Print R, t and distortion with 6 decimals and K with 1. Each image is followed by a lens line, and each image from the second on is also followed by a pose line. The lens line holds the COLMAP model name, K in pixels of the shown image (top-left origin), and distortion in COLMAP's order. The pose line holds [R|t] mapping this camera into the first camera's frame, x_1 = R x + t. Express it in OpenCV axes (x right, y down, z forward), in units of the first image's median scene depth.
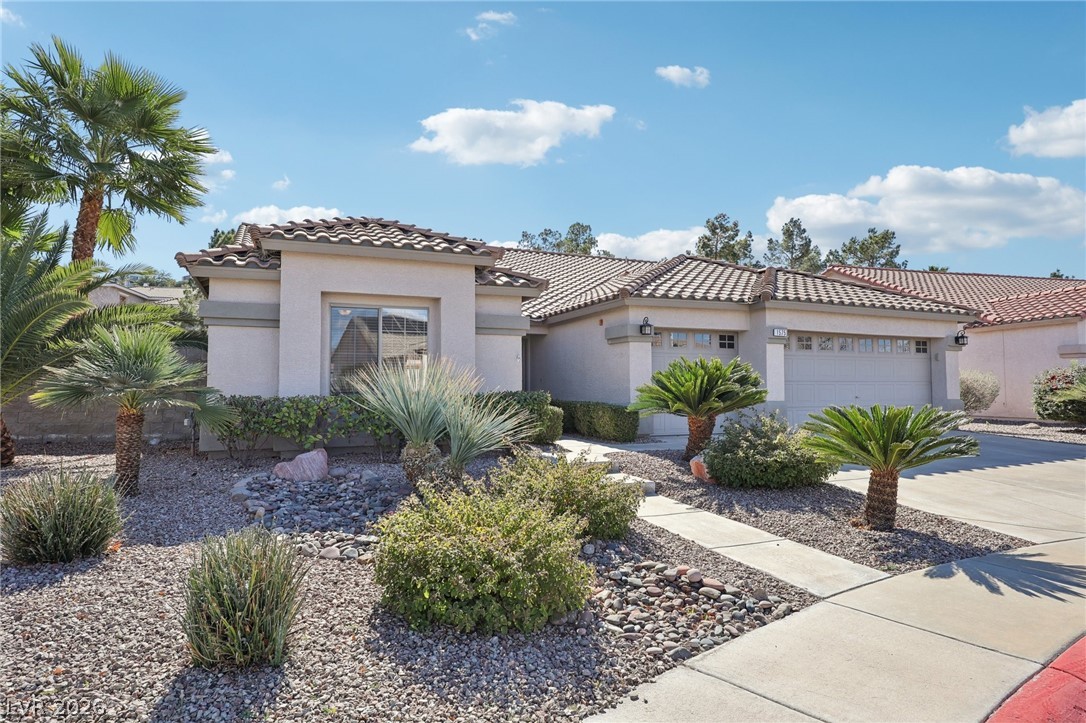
lens RADIAL K [[659.3, 0, 543.0], [0, 659.3, 361.5], [0, 0, 1]] dist [-0.002570, -0.000770]
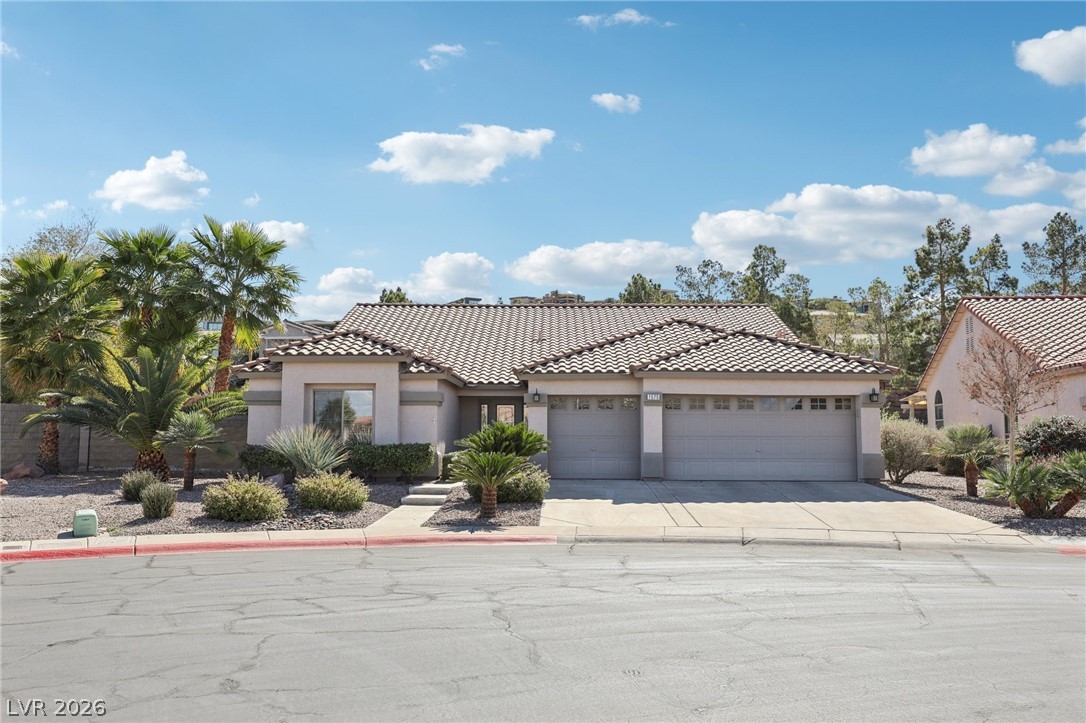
lens RADIAL K [[925.0, 0, 543.0], [0, 925.0, 361.5], [0, 0, 1]] dist [-0.001024, 0.000264]
pose [[0.909815, -0.026118, -0.414190, 0.890109], [0.011785, 0.999241, -0.037124, -0.048148], [0.414846, 0.028895, 0.909433, -0.672329]]
